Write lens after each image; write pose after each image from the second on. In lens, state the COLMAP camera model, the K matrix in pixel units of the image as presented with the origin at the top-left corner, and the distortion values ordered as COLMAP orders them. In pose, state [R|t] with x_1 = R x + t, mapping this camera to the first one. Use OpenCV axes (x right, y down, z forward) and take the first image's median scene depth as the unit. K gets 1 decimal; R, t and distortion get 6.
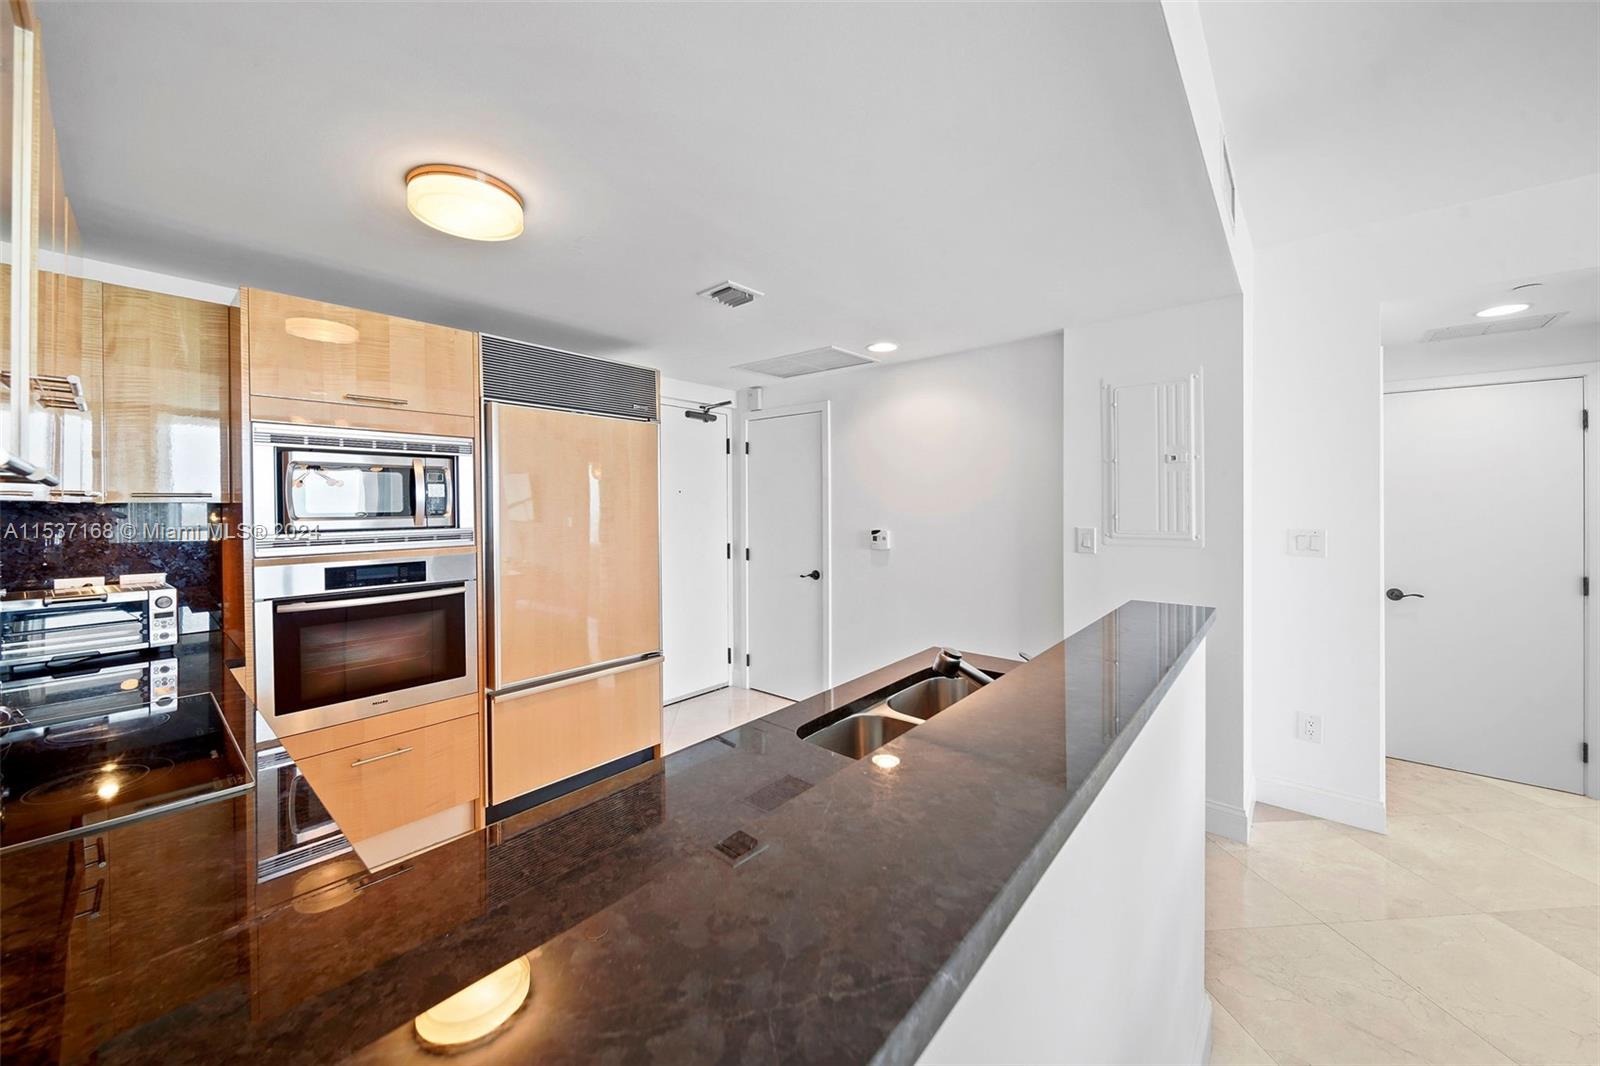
lens RADIAL K [[585.8, 0, 792.6], [0, 585.8, 510.8], [0, 0, 1]] dist [-0.000134, 0.000021]
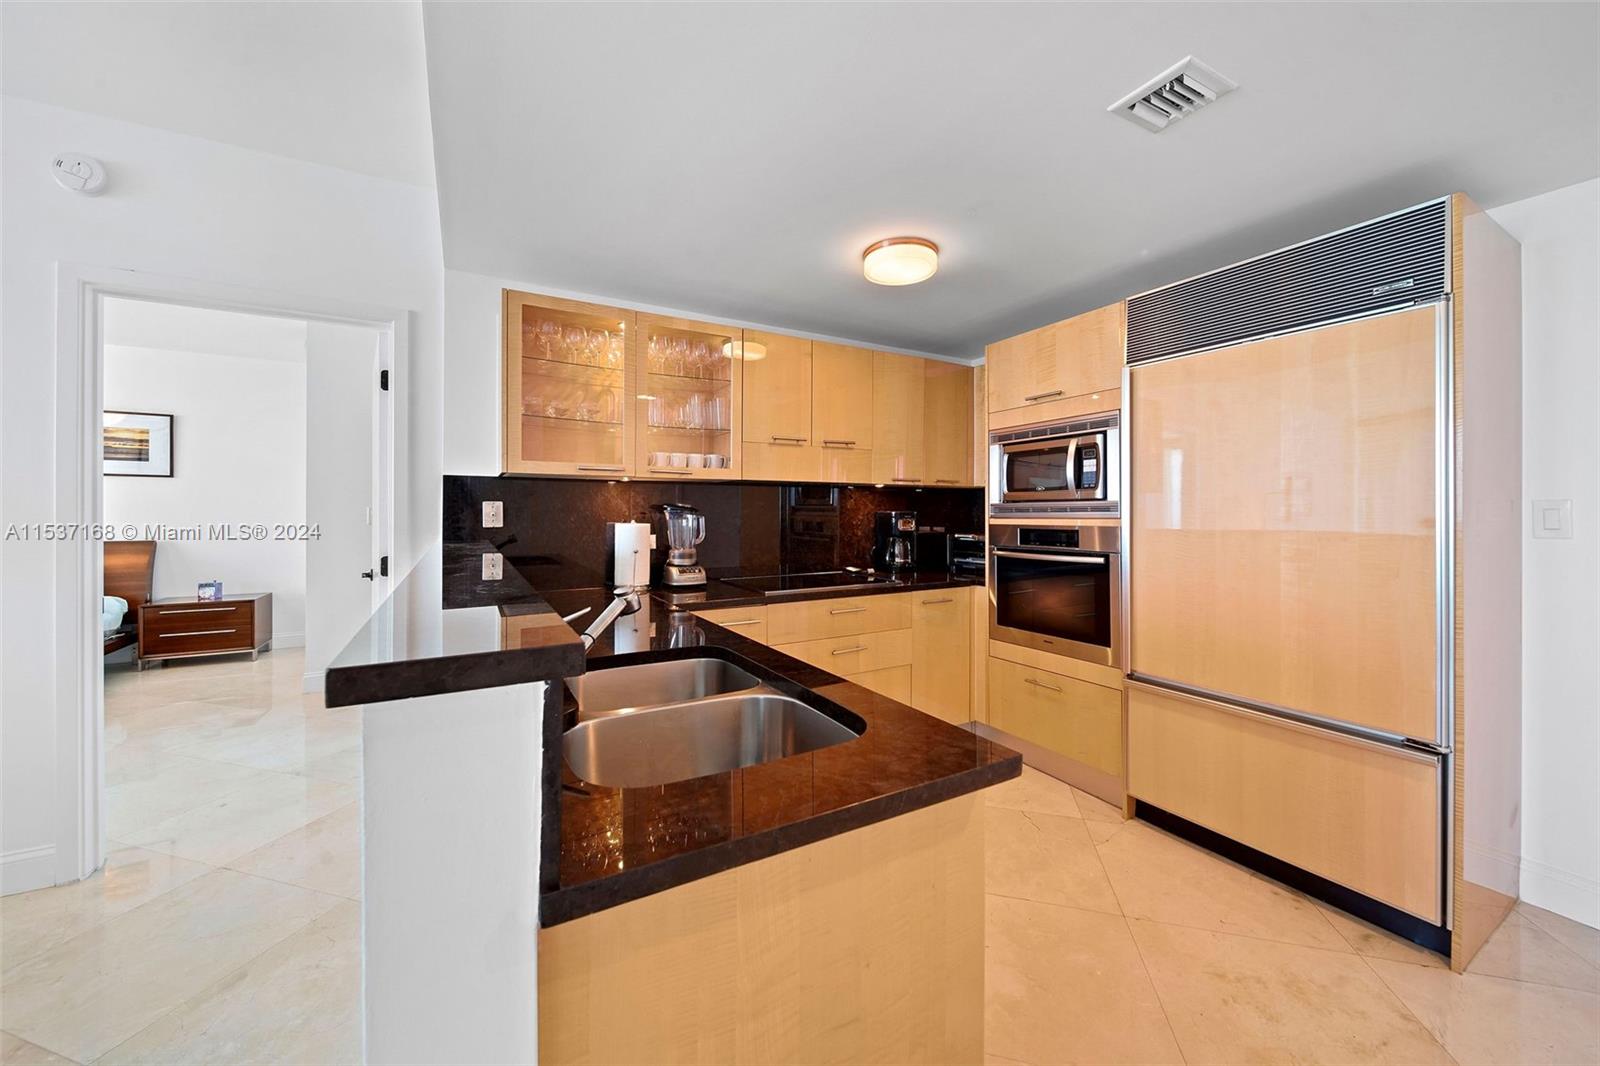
lens RADIAL K [[585.8, 0, 792.6], [0, 585.8, 510.8], [0, 0, 1]] dist [-0.000134, 0.000021]
pose [[-0.338903, -0.000014, -0.940821, 0.583433], [-0.010143, 0.999942, 0.003639, 0.050162], [0.940767, 0.010776, -0.338884, 0.843390]]
